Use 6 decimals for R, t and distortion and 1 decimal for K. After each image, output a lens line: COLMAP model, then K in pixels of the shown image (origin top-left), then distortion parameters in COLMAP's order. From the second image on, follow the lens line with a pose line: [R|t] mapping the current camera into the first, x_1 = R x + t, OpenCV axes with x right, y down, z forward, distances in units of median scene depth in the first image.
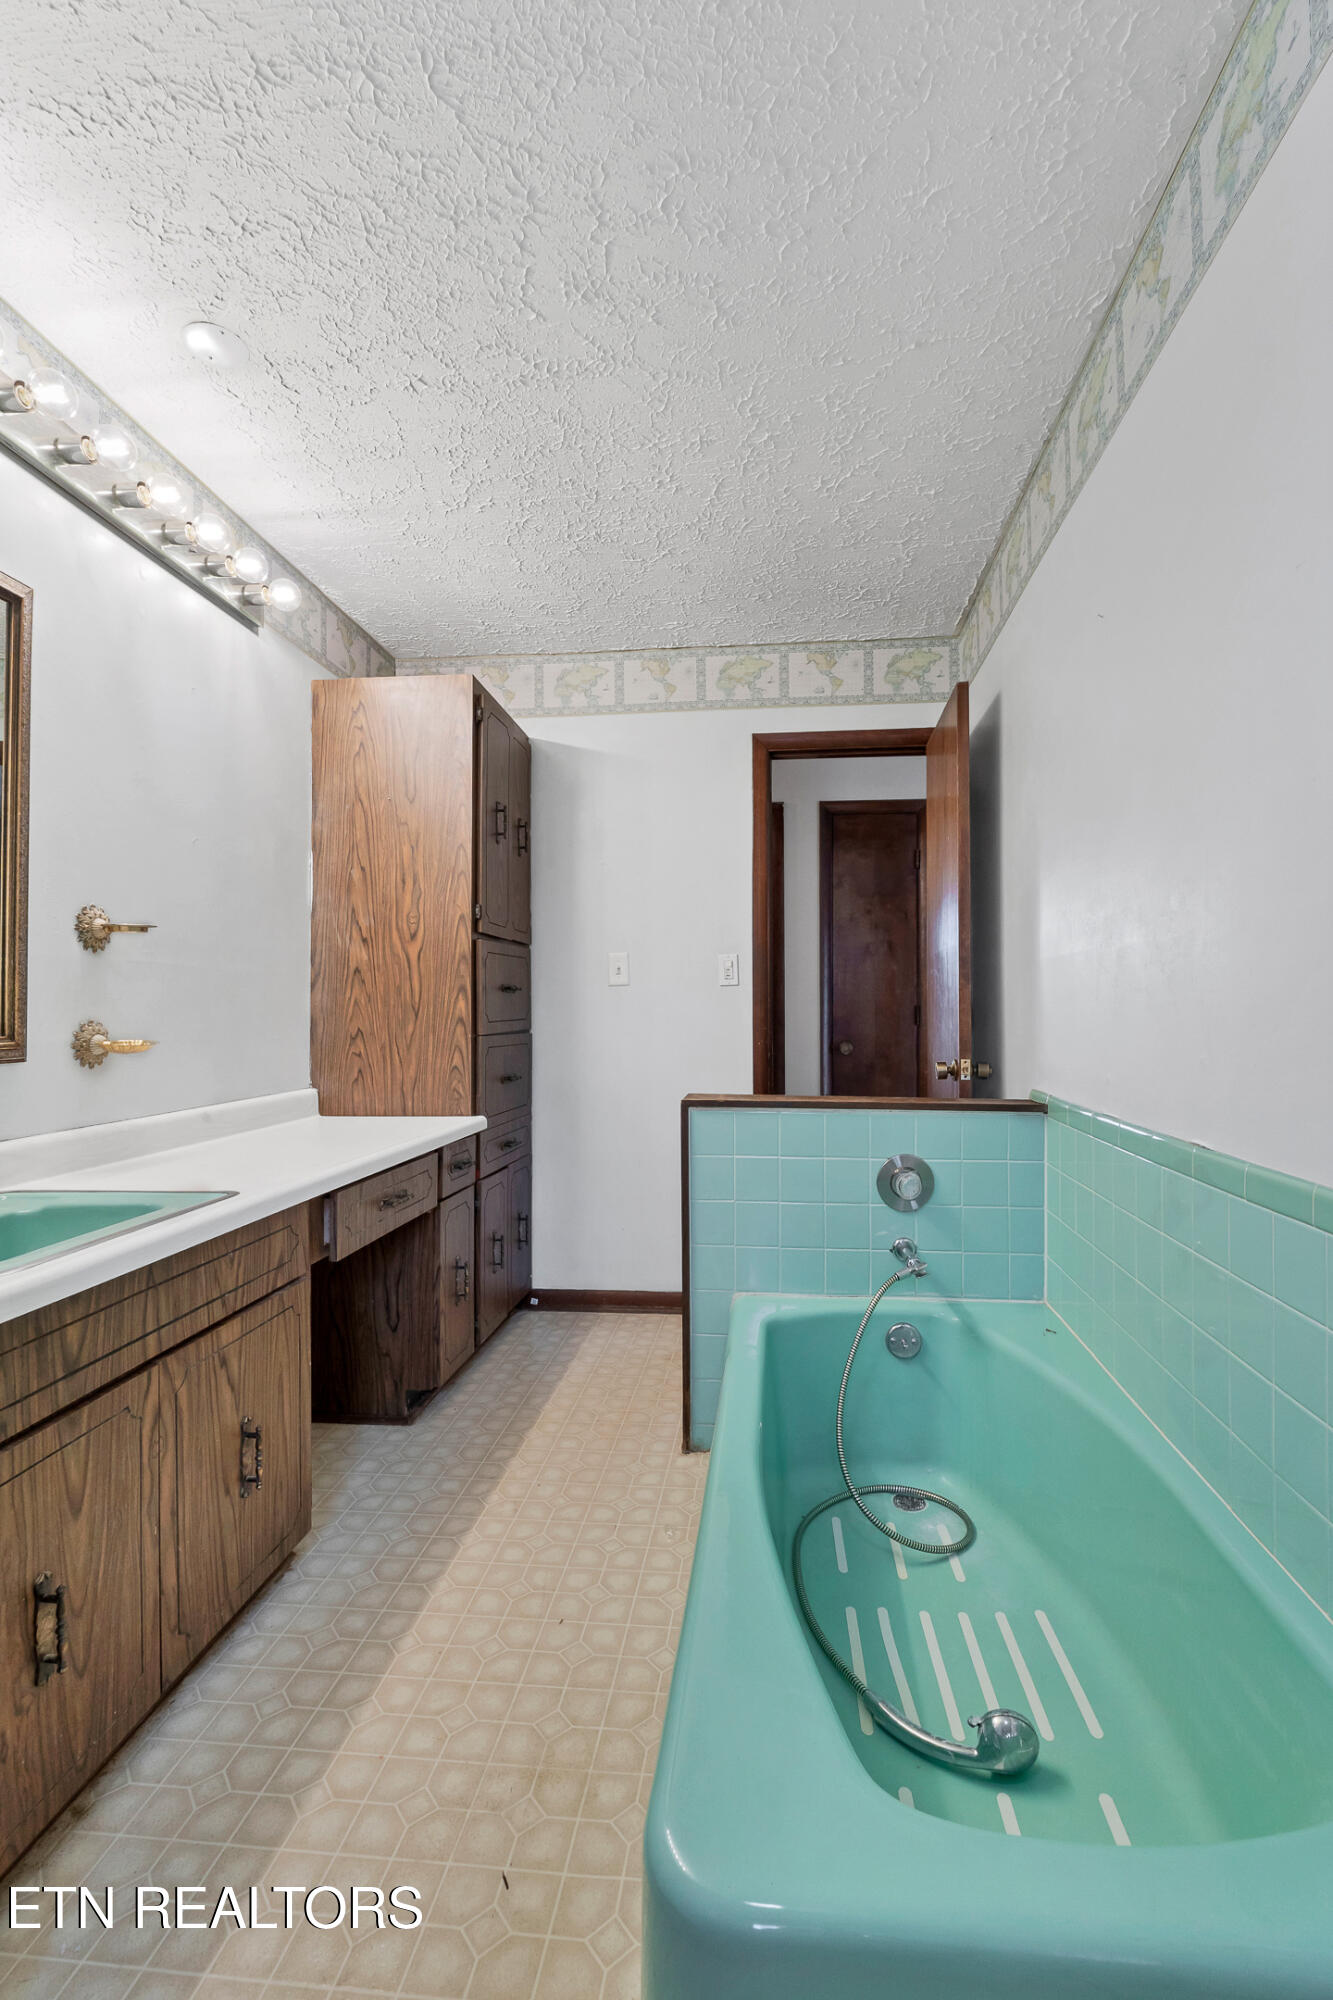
lens RADIAL K [[900.8, 0, 698.8], [0, 900.8, 990.1], [0, 0, 1]] dist [-0.006748, -0.000585]
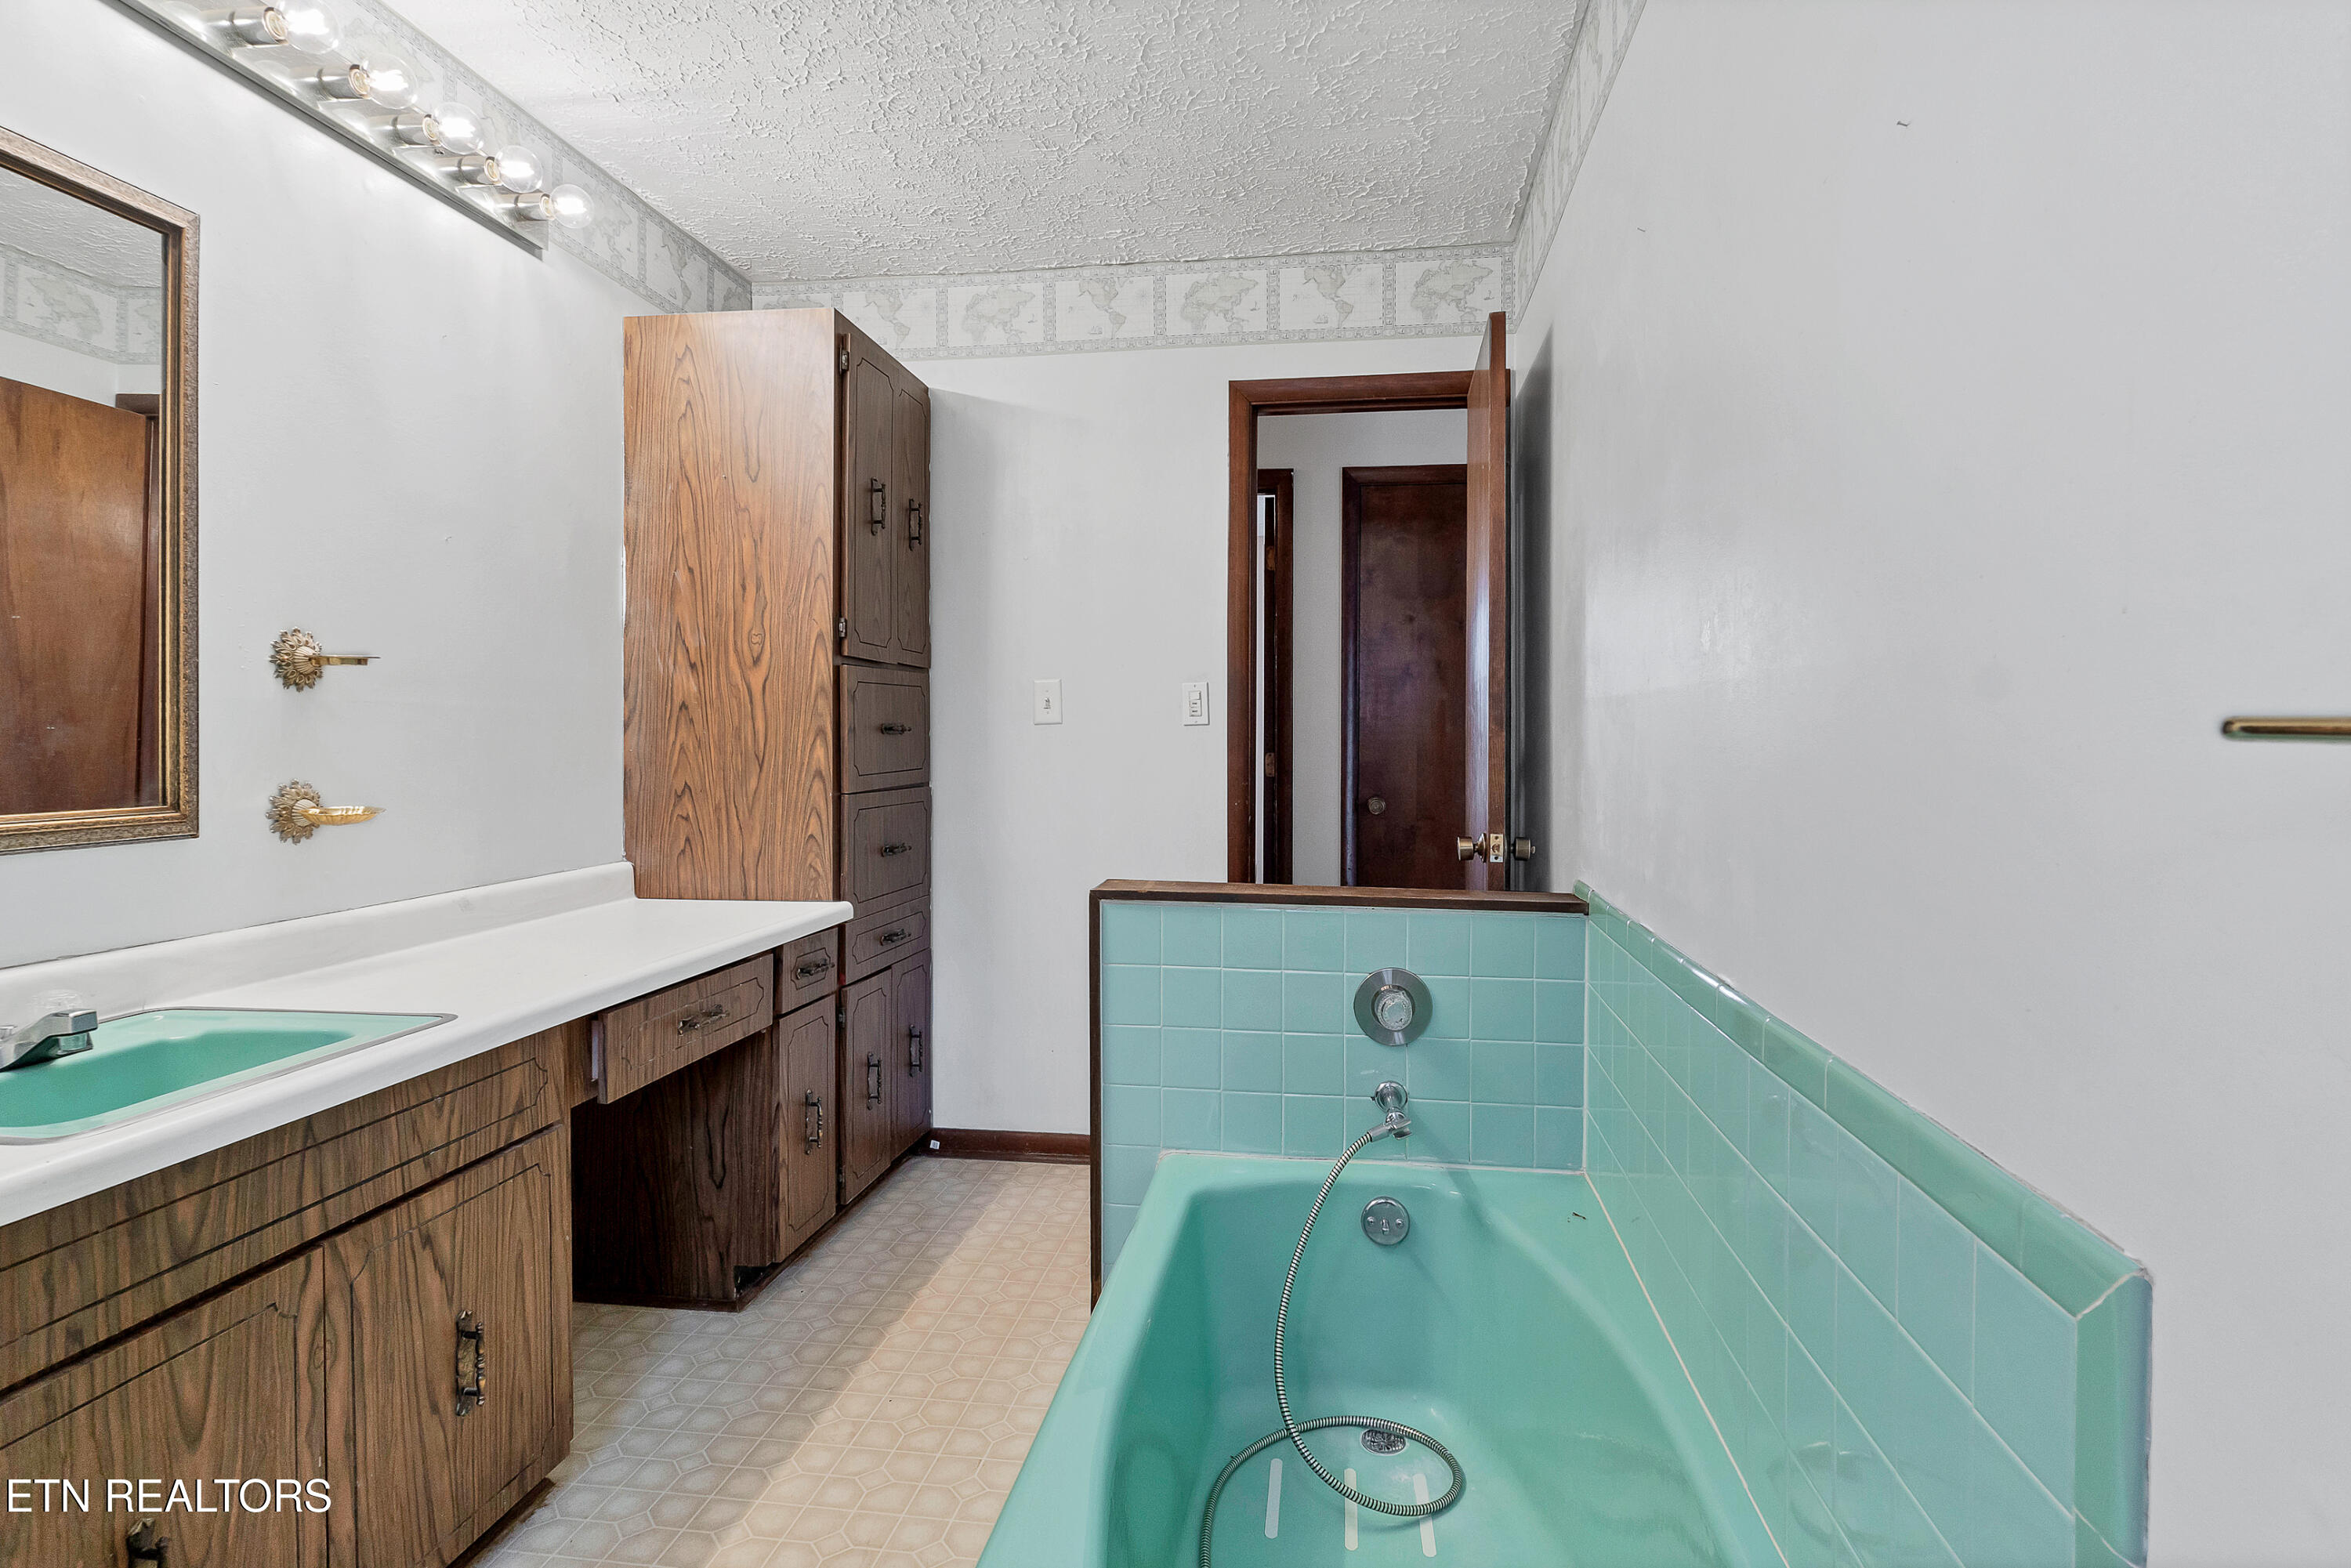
lens RADIAL K [[1220.2, 0, 1177.5], [0, 1220.2, 733.2], [0, 0, 1]] dist [-0.004404, -0.001395]
pose [[0.998812, 0.006587, -0.048288, 0.099764], [-0.005671, 0.999802, 0.019099, -0.025547], [0.048404, -0.018802, 0.998651, 0.005331]]
